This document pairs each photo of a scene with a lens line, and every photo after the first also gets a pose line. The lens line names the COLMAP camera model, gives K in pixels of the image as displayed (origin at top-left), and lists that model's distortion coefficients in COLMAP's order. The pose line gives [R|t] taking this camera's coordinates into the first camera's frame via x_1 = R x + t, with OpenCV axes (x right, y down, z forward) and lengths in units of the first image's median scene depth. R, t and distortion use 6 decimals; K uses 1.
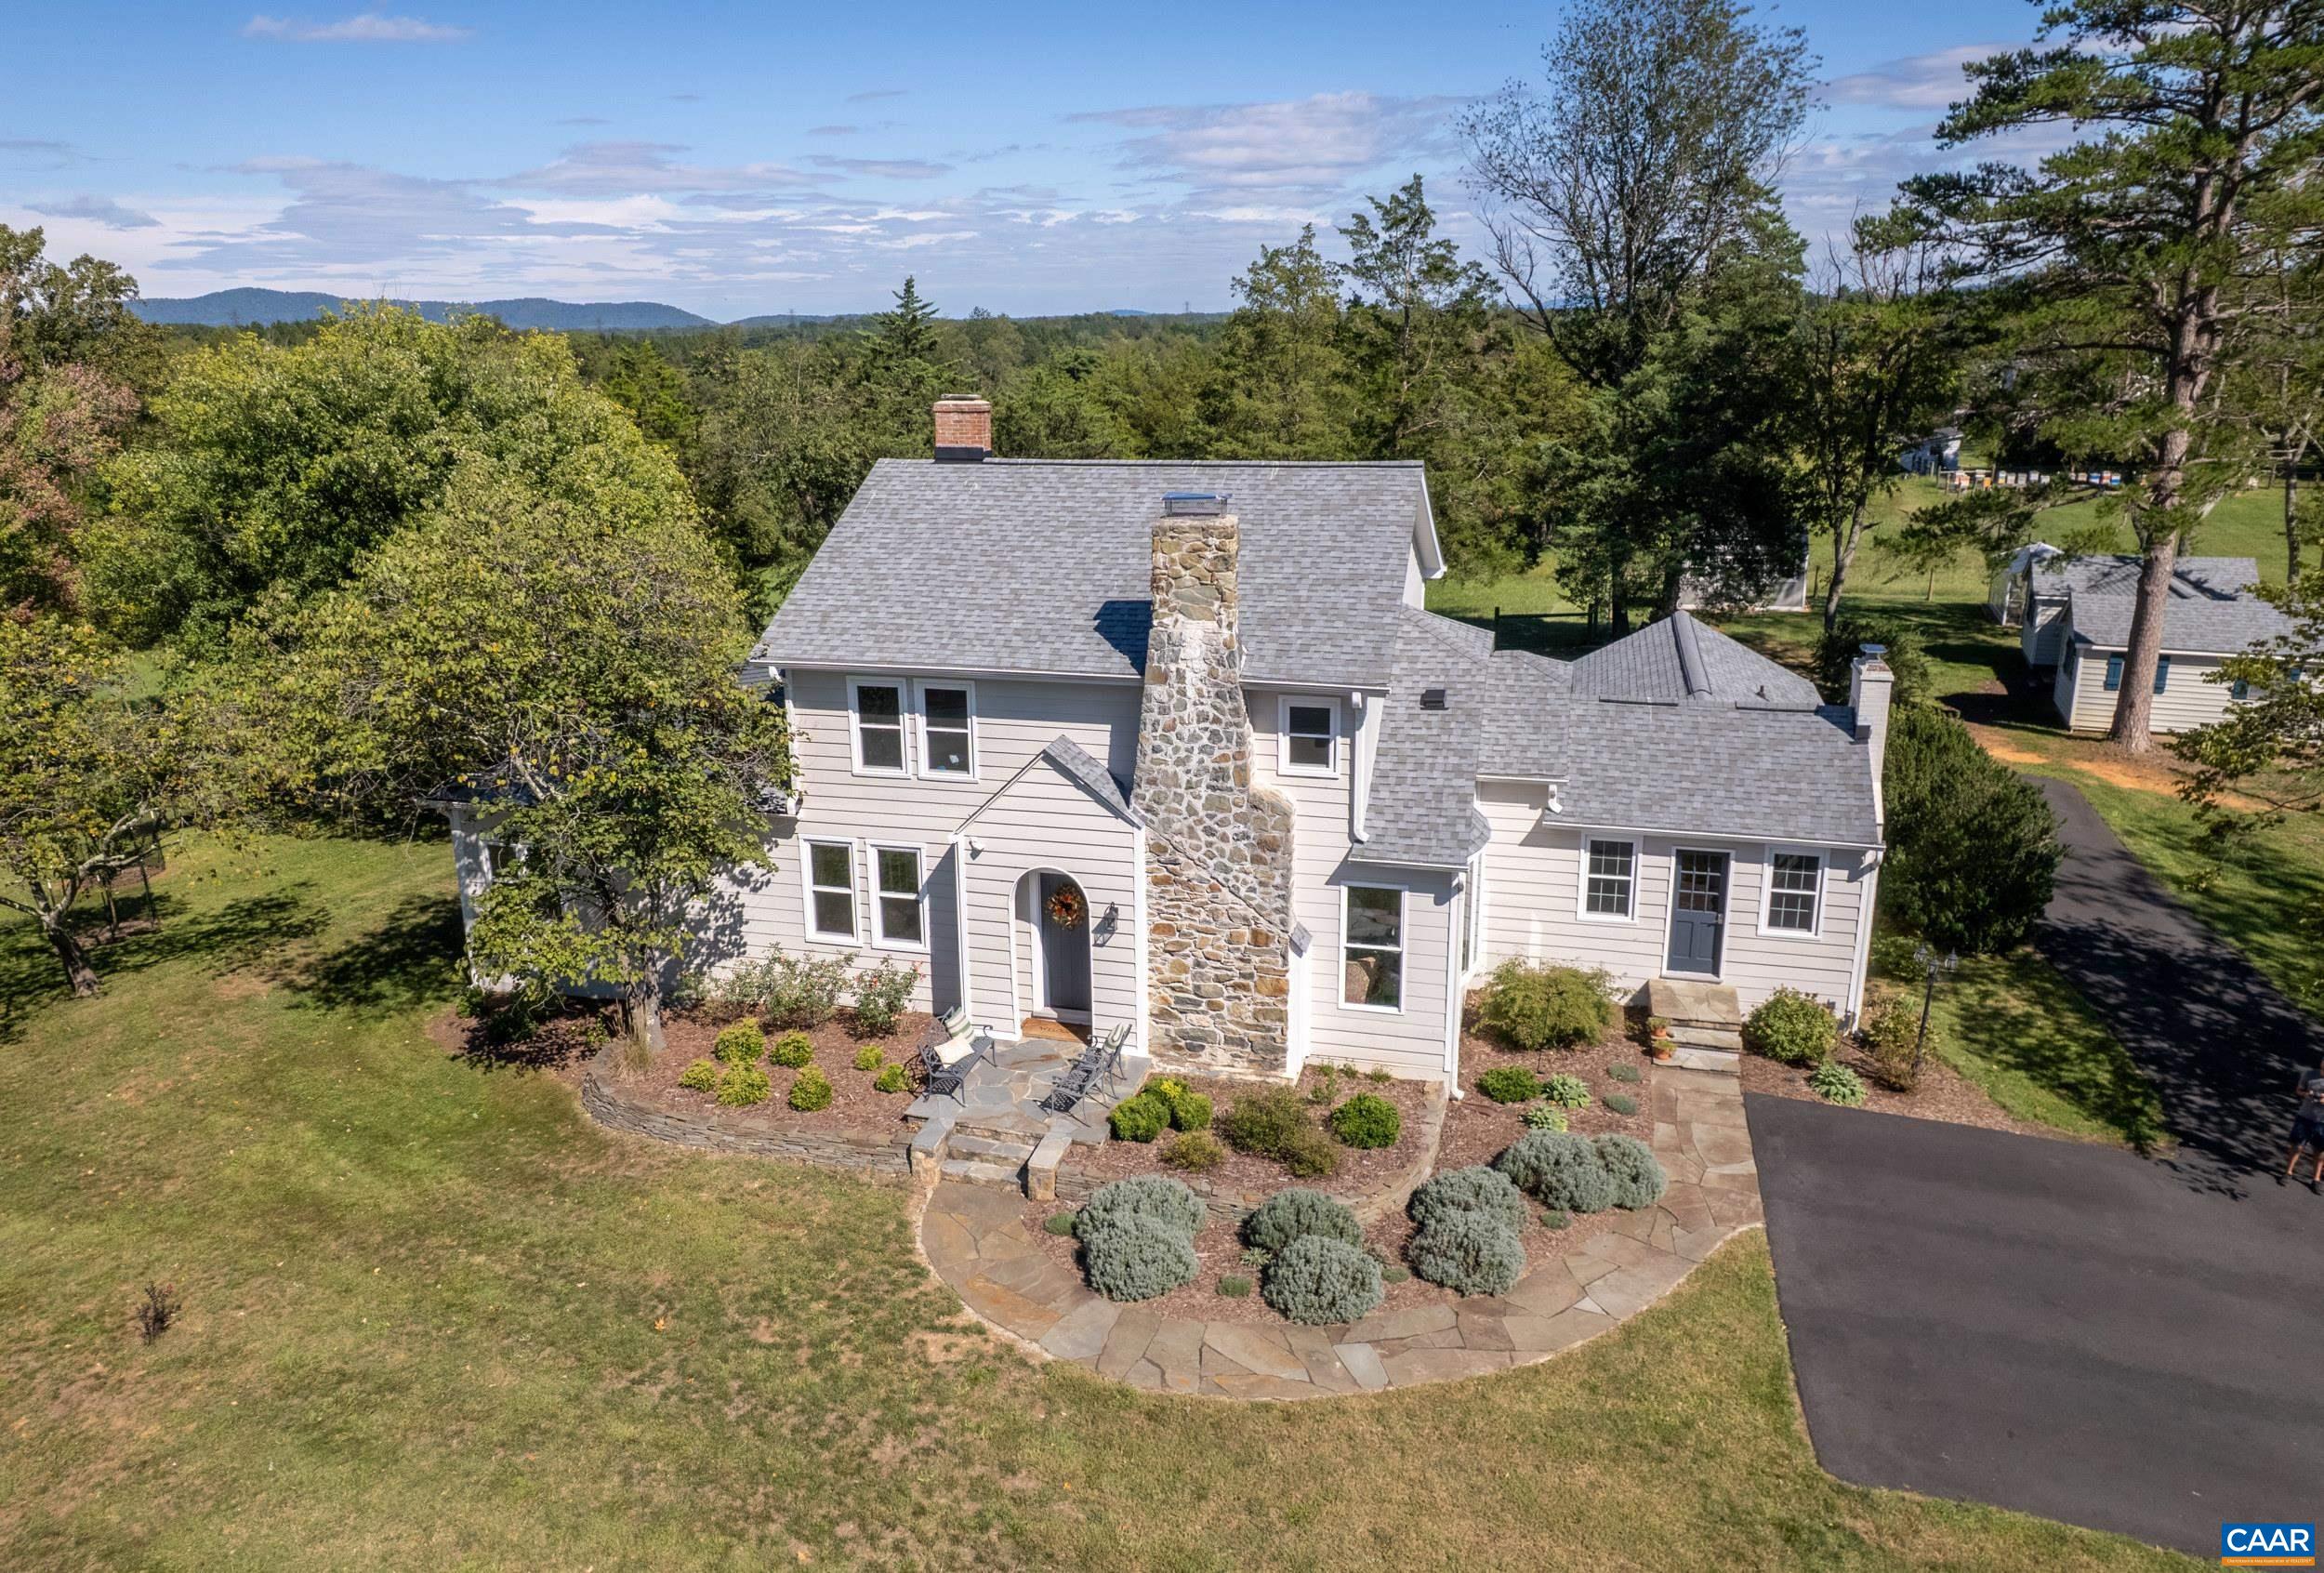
lens RADIAL K [[1998.1, 0, 1157.3], [0, 1998.1, 720.6], [0, 0, 1]] dist [-0.129941, 0.003874]
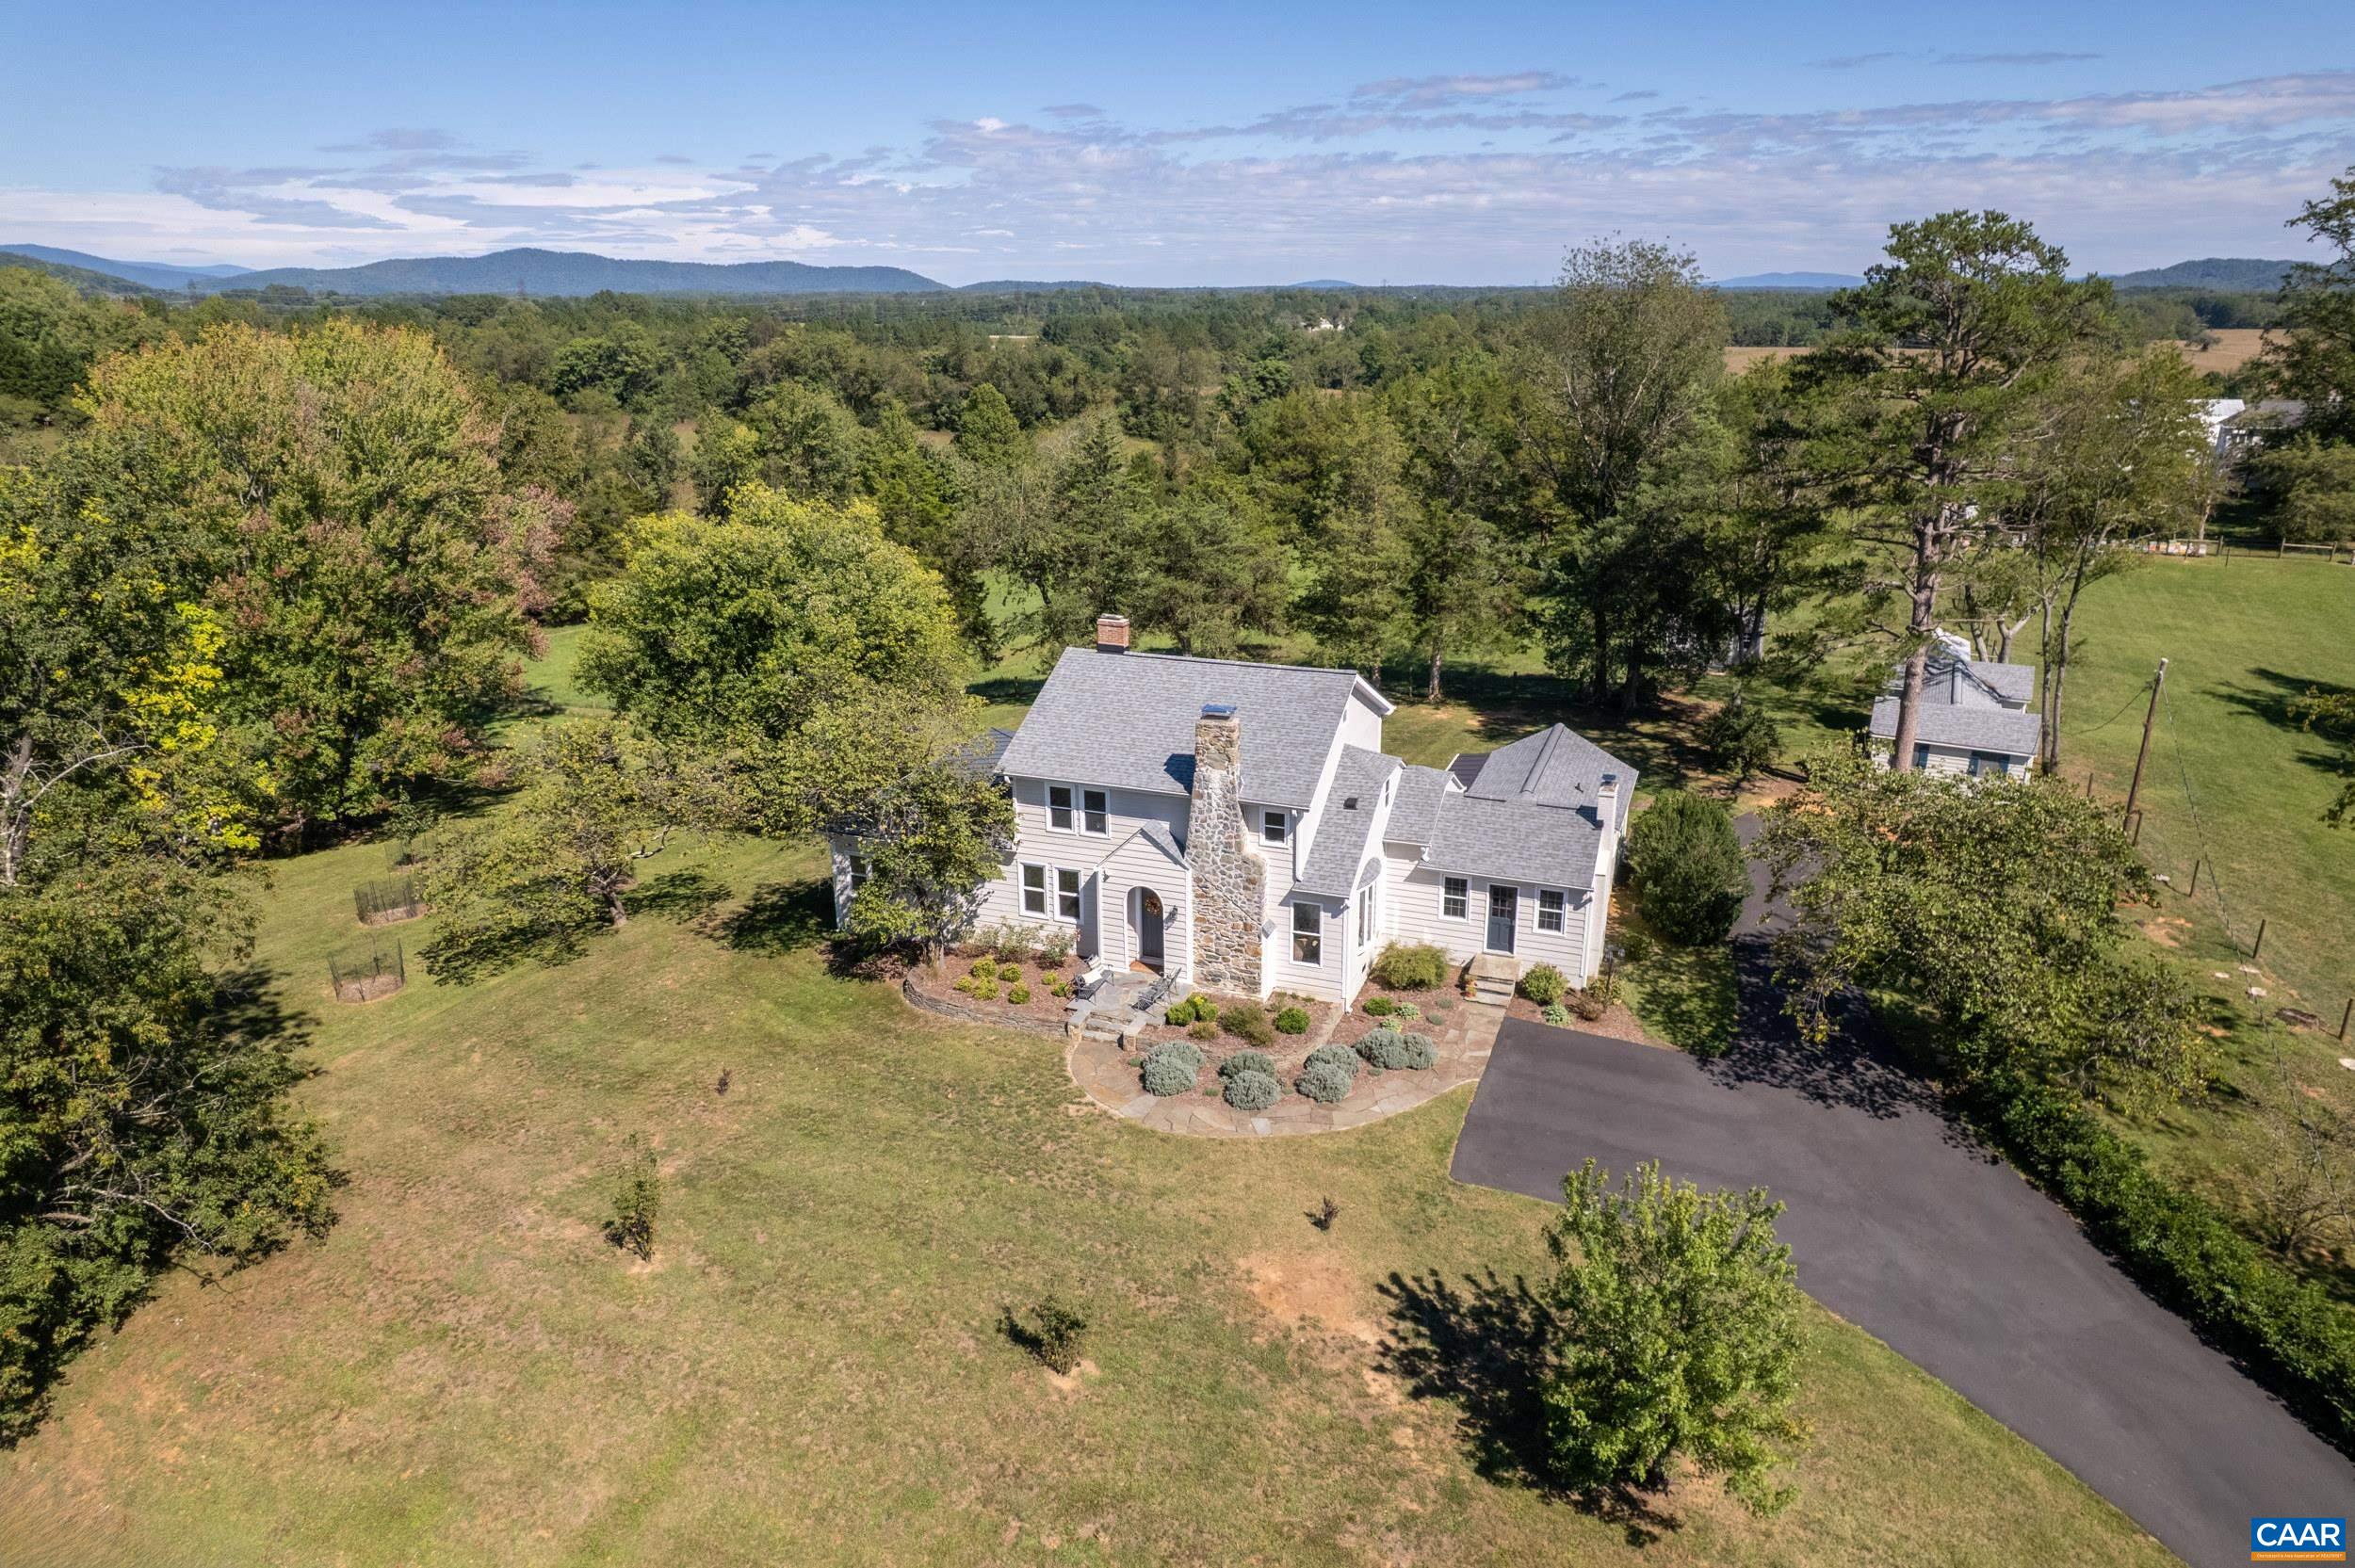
lens RADIAL K [[1578.1, 0, 1177.5], [0, 1578.1, 784.0], [0, 0, 1]] dist [-0.182751, 0.000048]
pose [[0.996674, 0.034766, -0.073707, 0.088977], [-0.031493, 0.998486, 0.045109, -0.097030], [0.075163, -0.042638, 0.996259, -0.534254]]
